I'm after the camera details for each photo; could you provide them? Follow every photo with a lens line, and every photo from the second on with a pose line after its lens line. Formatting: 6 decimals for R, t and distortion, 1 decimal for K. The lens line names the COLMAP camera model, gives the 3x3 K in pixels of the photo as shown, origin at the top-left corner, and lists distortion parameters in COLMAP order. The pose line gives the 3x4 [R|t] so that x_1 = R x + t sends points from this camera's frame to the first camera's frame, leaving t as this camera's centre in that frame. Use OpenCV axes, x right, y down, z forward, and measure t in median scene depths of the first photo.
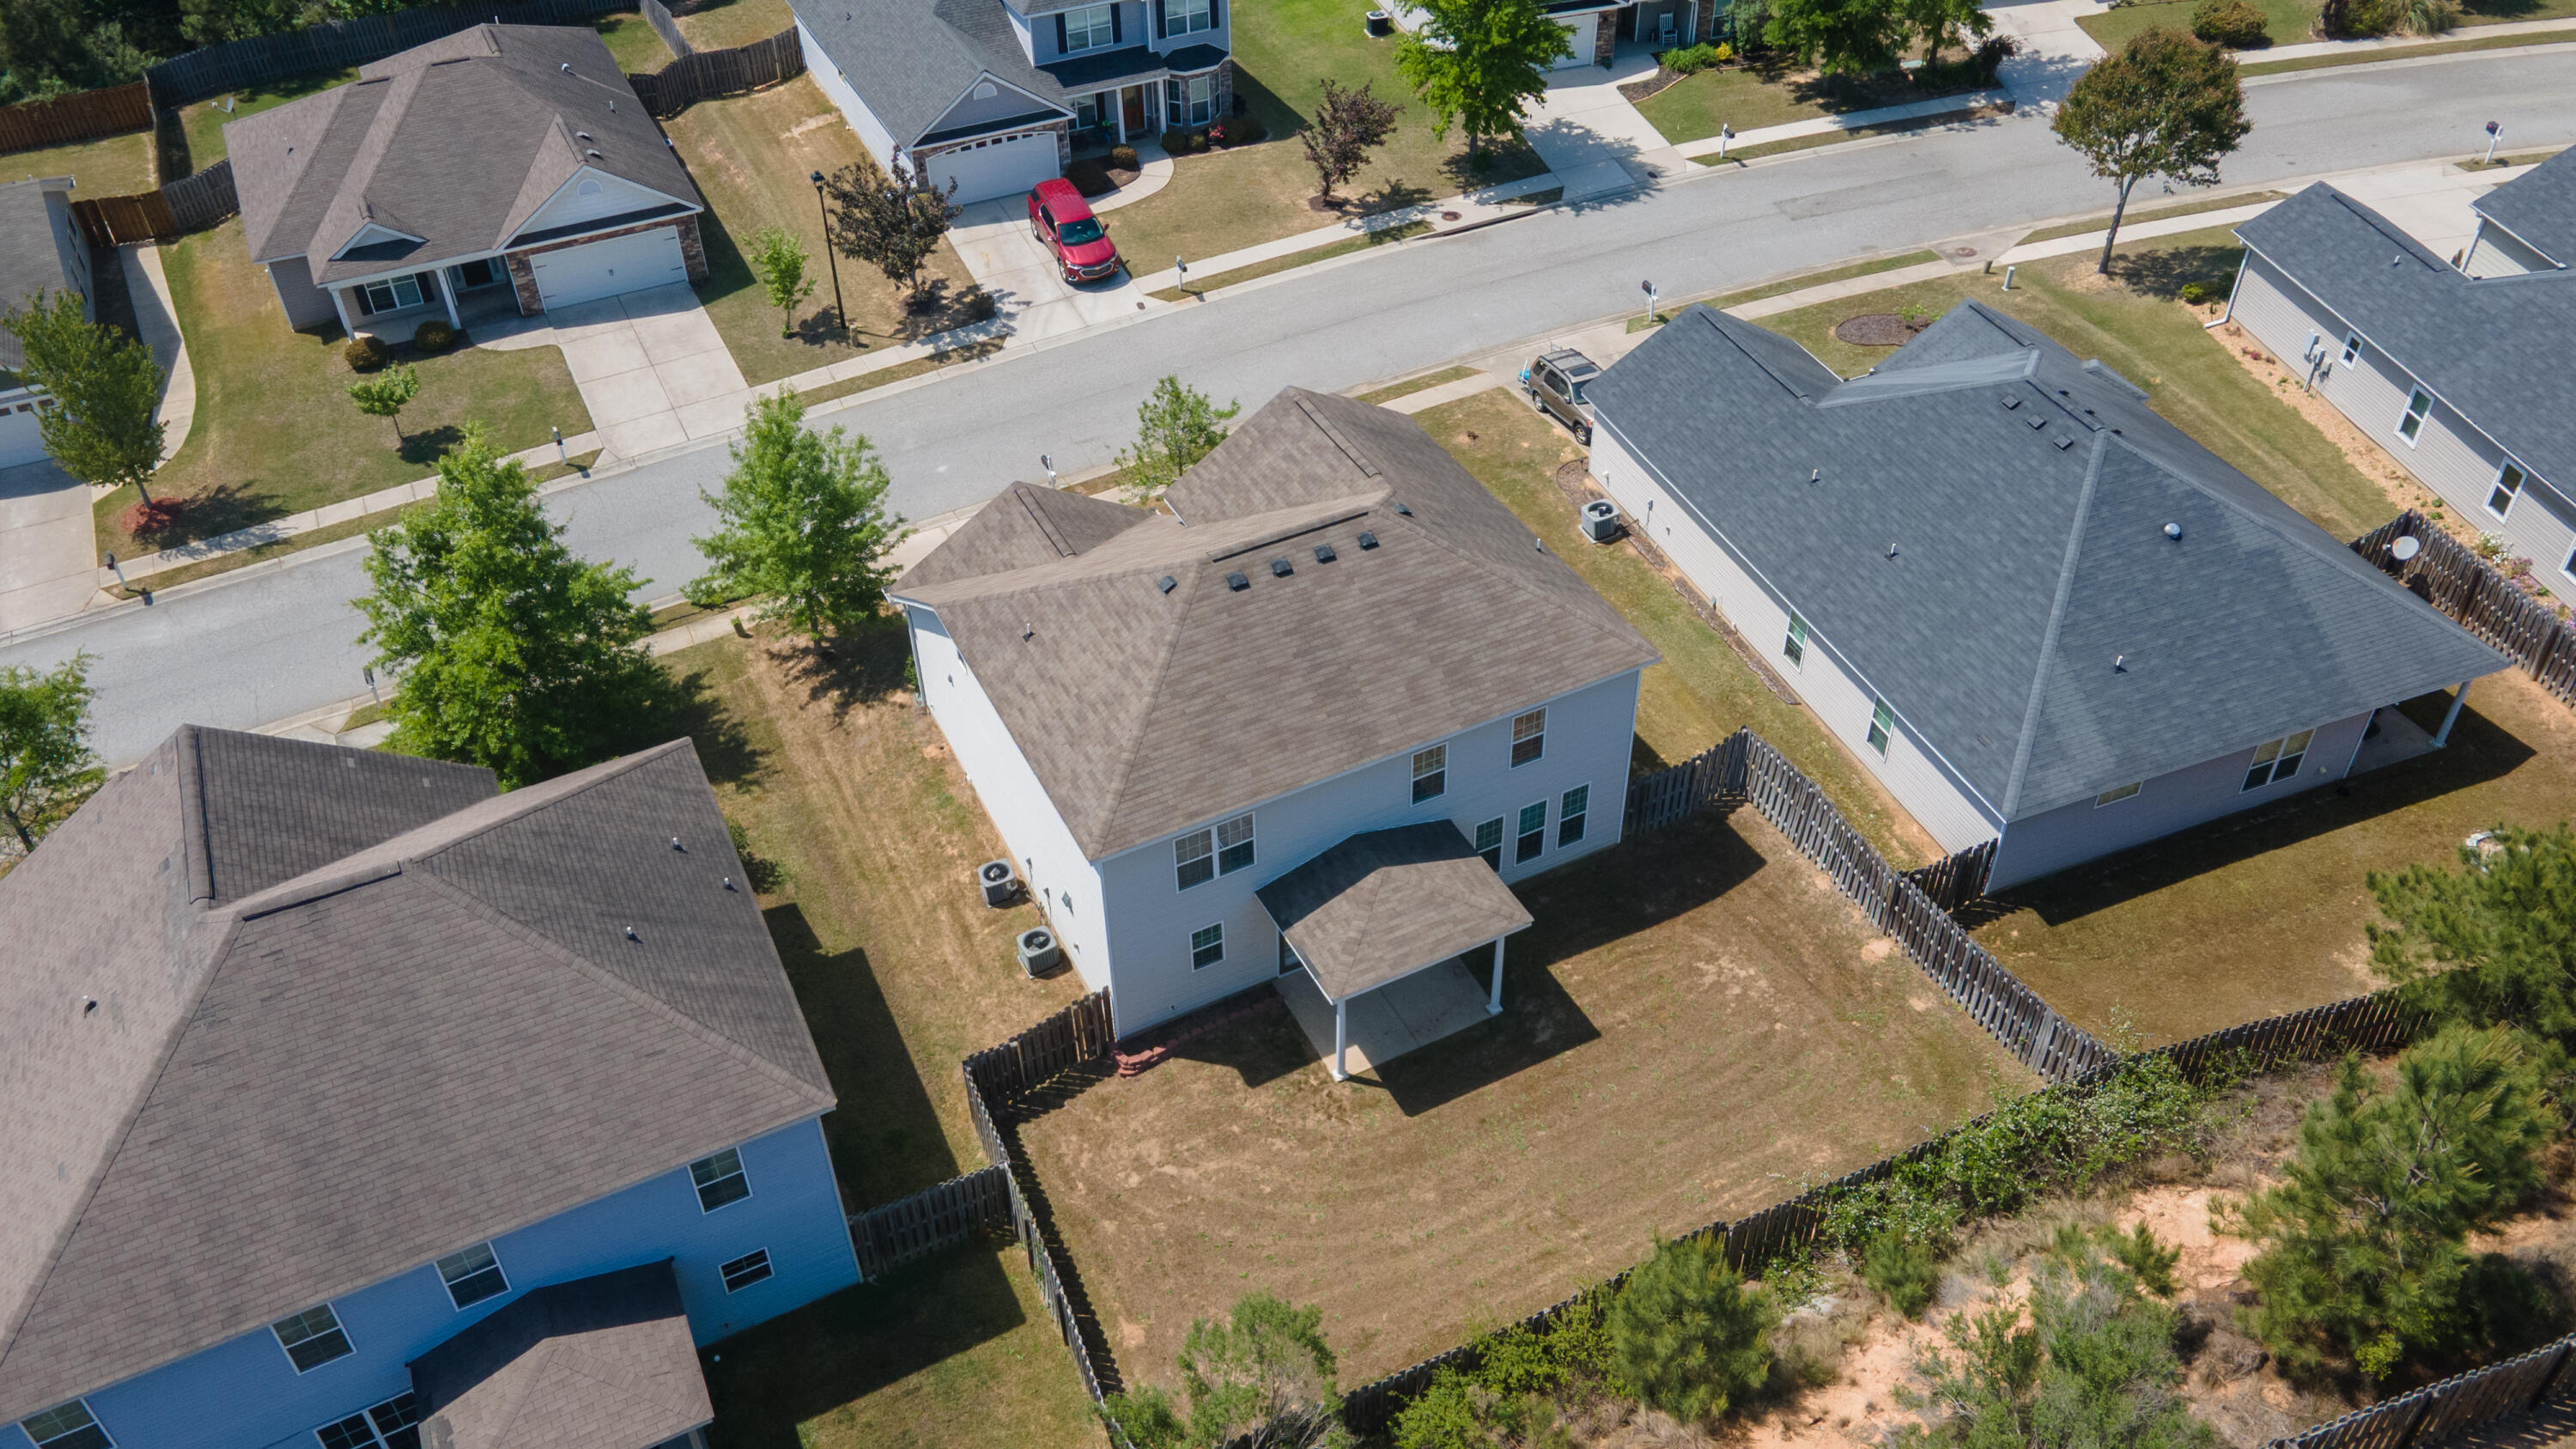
lens RADIAL K [[1917.4, 0, 1279.6], [0, 1917.4, 681.4], [0, 0, 1]] dist [0.044824, 0.002979]
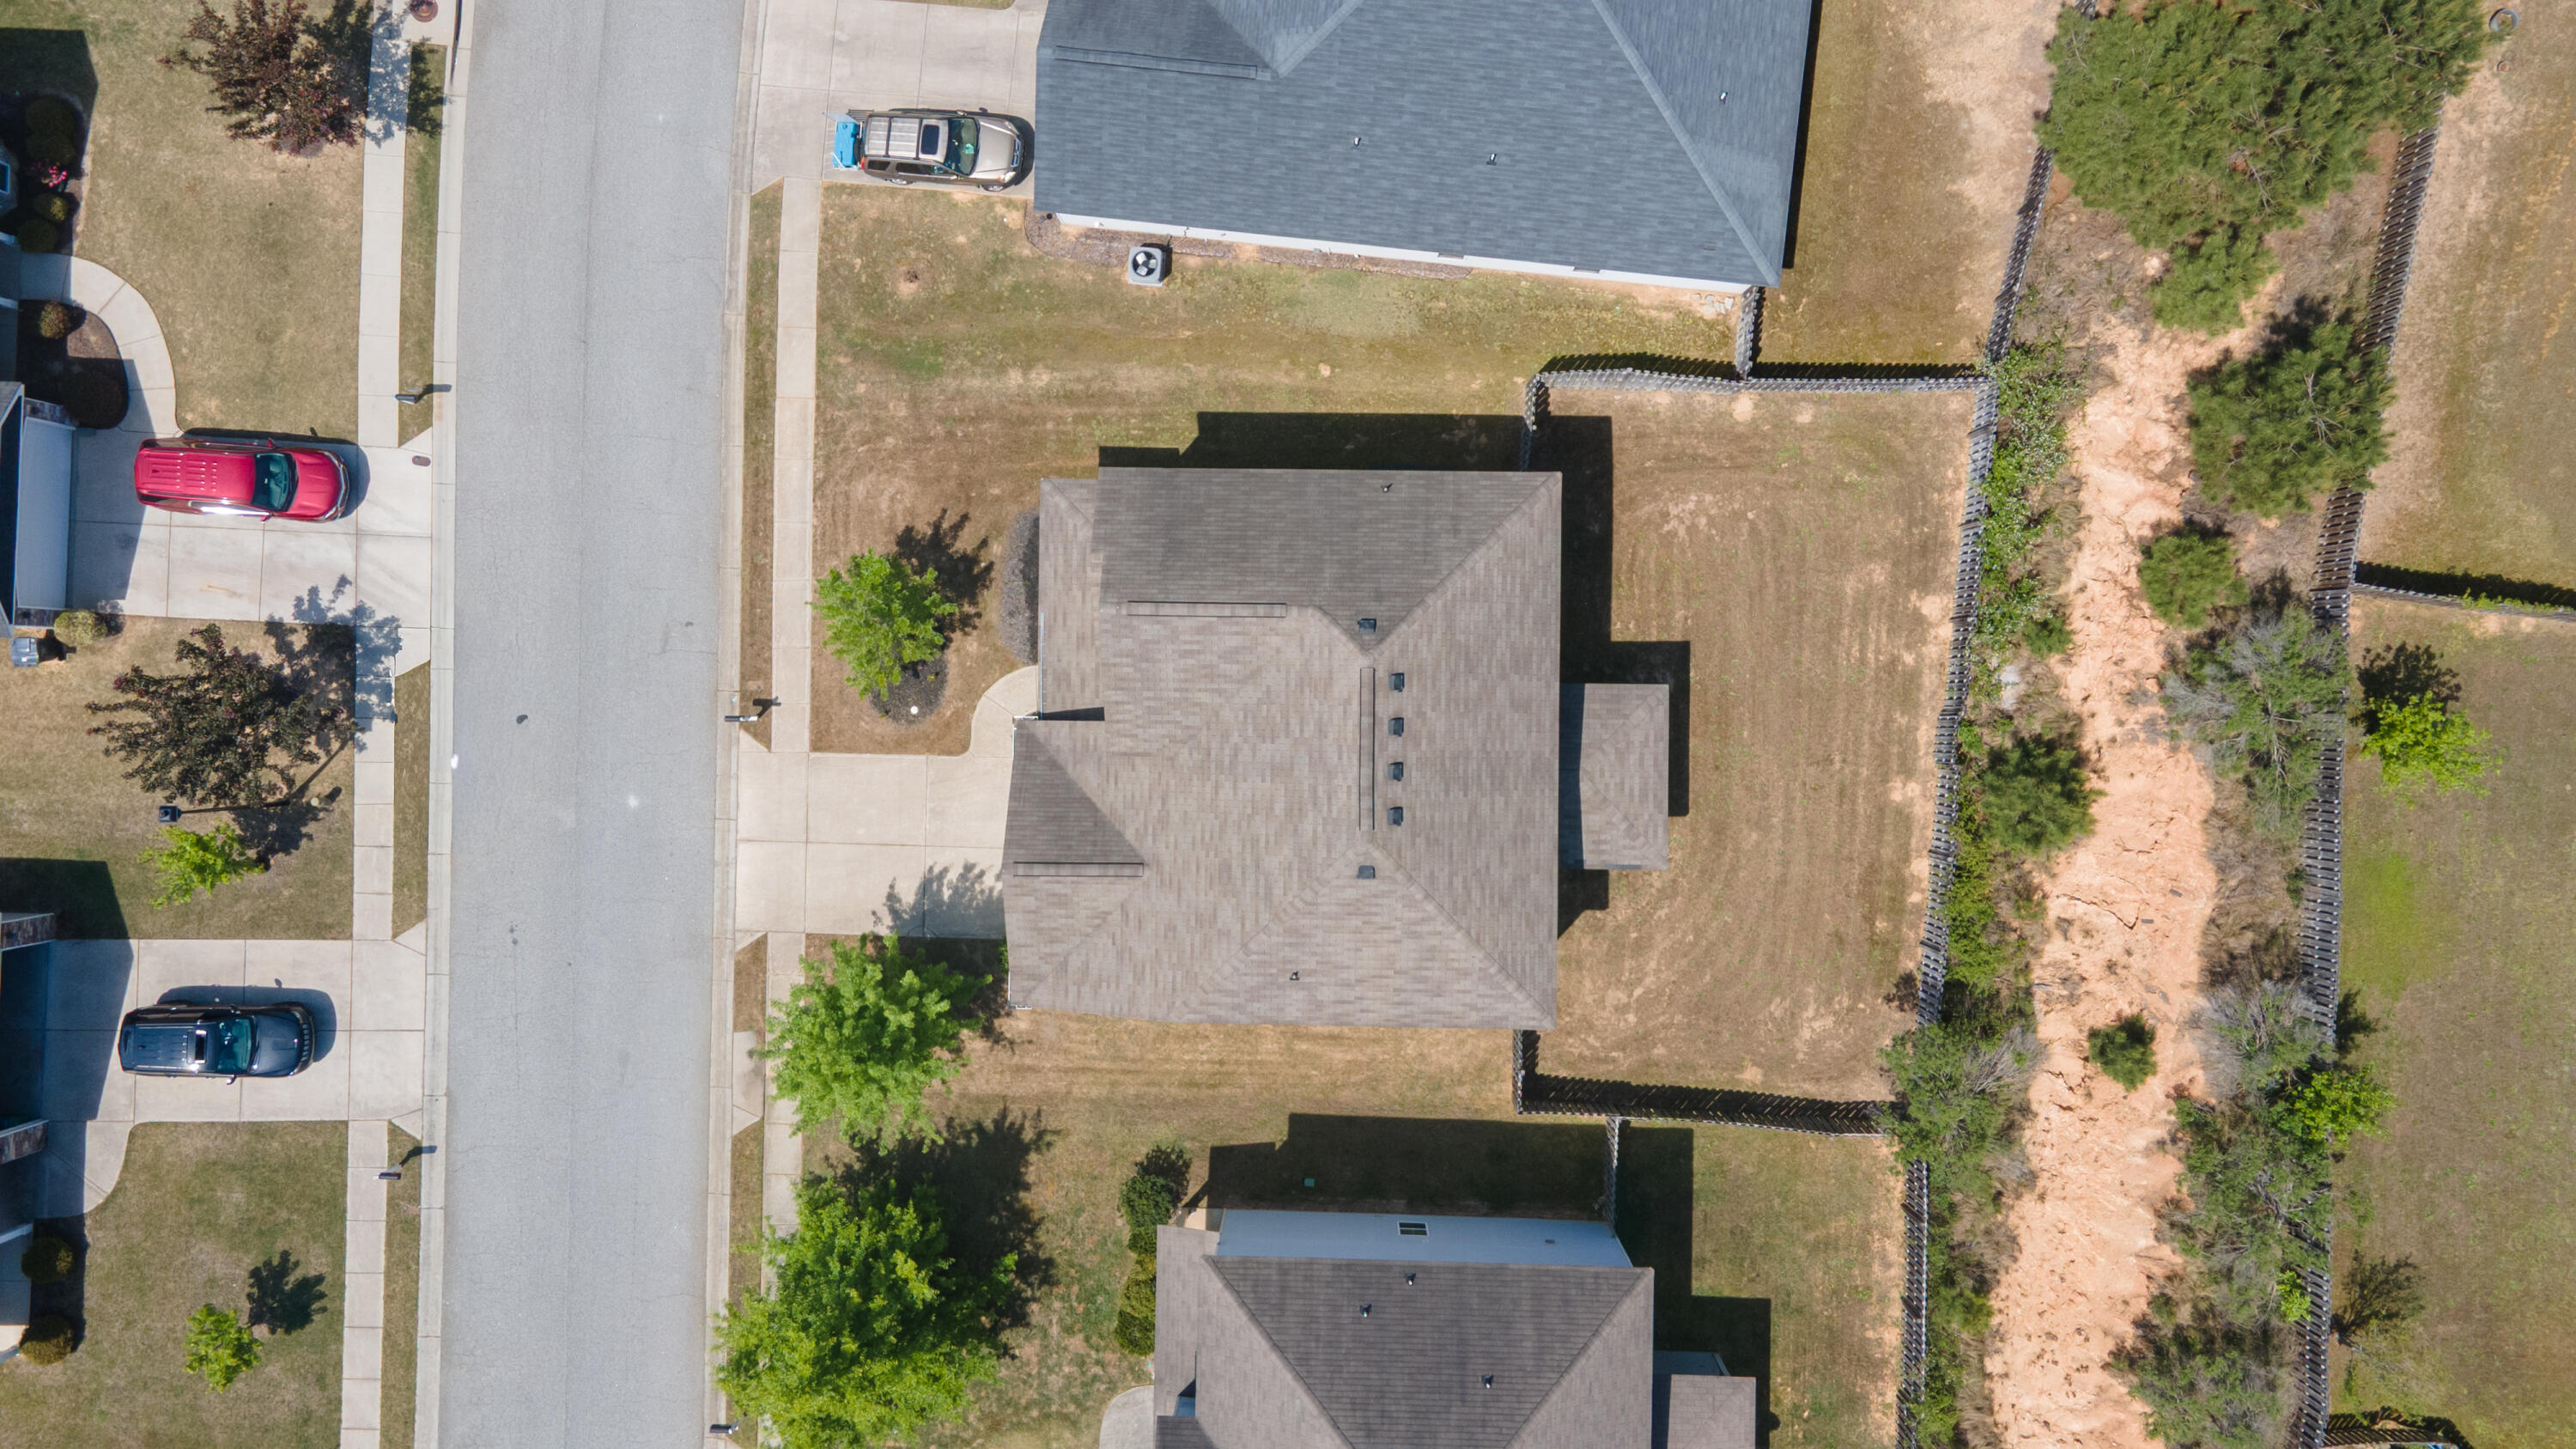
lens RADIAL K [[1917.4, 0, 1279.6], [0, 1917.4, 681.4], [0, 0, 1]] dist [0.044824, 0.002979]
pose [[0.463073, -0.886191, 0.015129, -0.000533], [0.588795, 0.320339, 0.742094, -0.731488], [-0.662483, -0.334735, 0.670125, 0.257958]]
